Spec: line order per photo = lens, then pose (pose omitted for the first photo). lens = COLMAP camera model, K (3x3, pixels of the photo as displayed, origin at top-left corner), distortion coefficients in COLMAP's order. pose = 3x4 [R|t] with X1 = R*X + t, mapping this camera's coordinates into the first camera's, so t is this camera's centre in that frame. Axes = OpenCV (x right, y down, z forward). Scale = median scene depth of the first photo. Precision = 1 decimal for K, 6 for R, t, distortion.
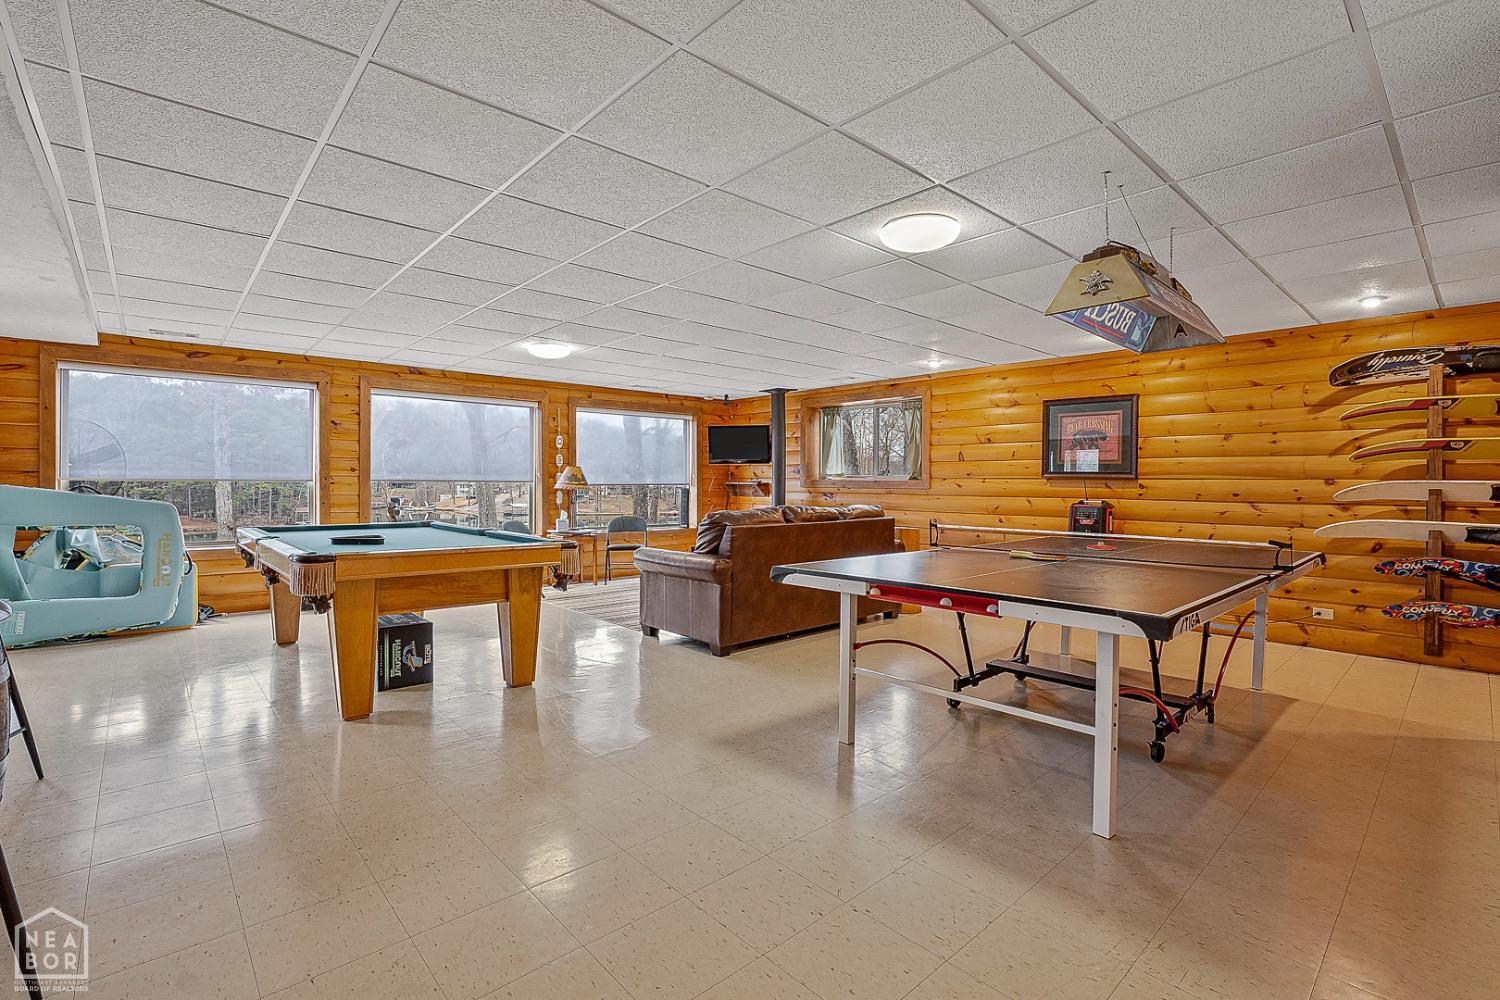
lens RADIAL K [[679.6, 0, 746.7], [0, 679.6, 508.5], [0, 0, 1]] dist [0.002094, 0.000305]
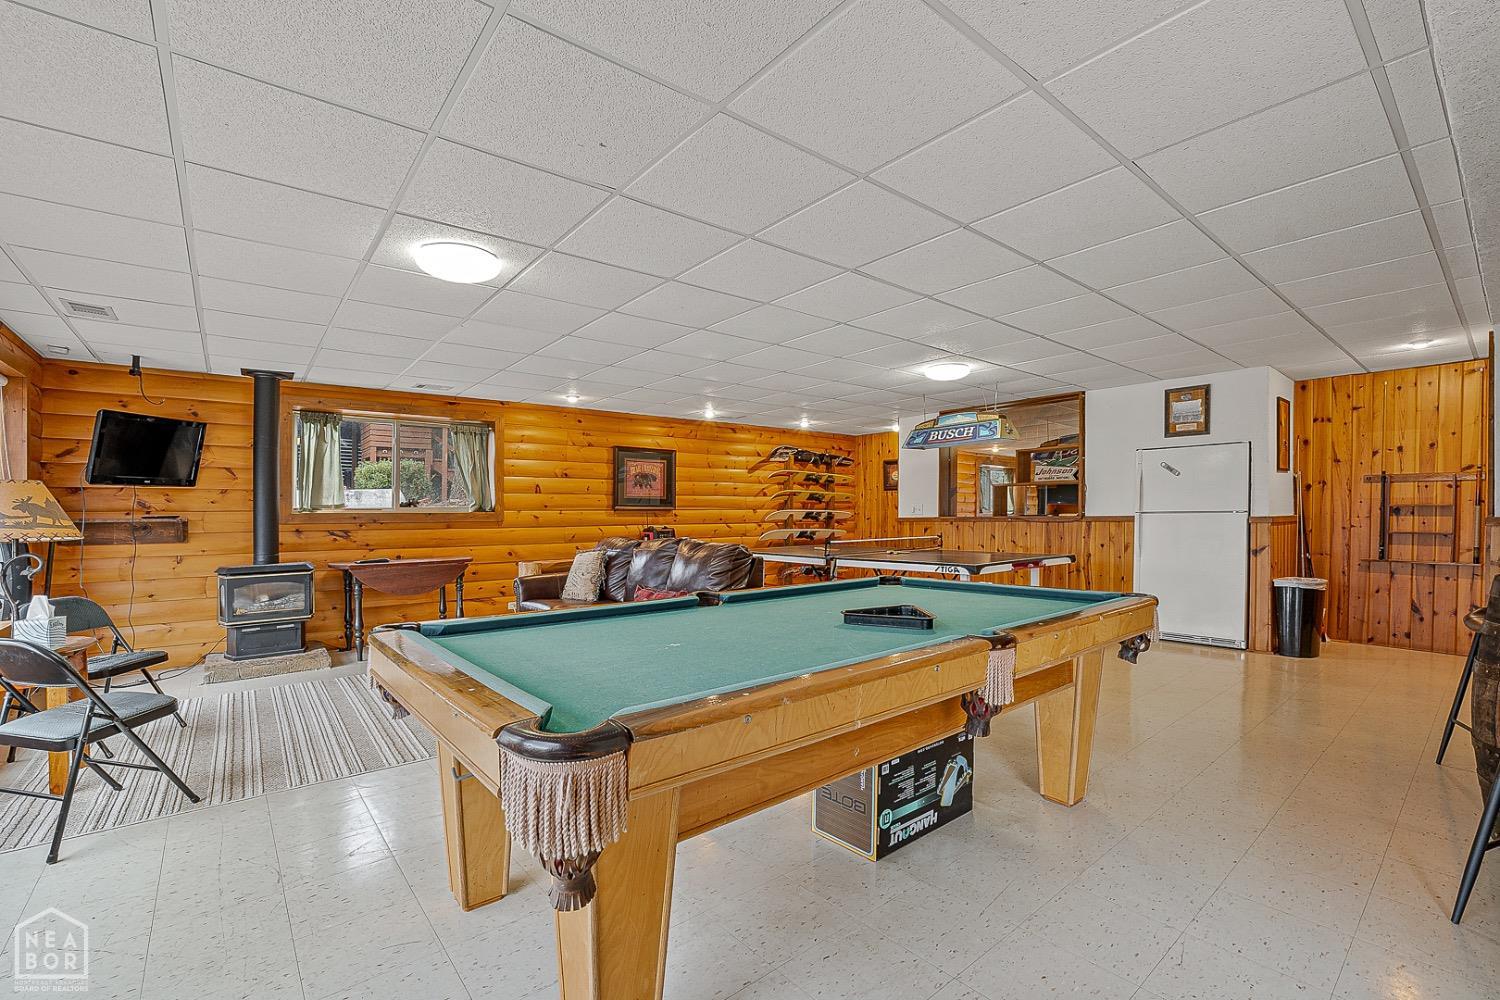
lens RADIAL K [[667.9, 0, 750.0], [0, 667.9, 500.0], [0, 0, 1]] dist [-0.031552, 0.000055]
pose [[0.076103, 0.022961, 0.996836, -0.813473], [0.053795, 0.998184, -0.027099, -0.016852], [-0.995648, 0.055687, 0.074730, 0.747399]]
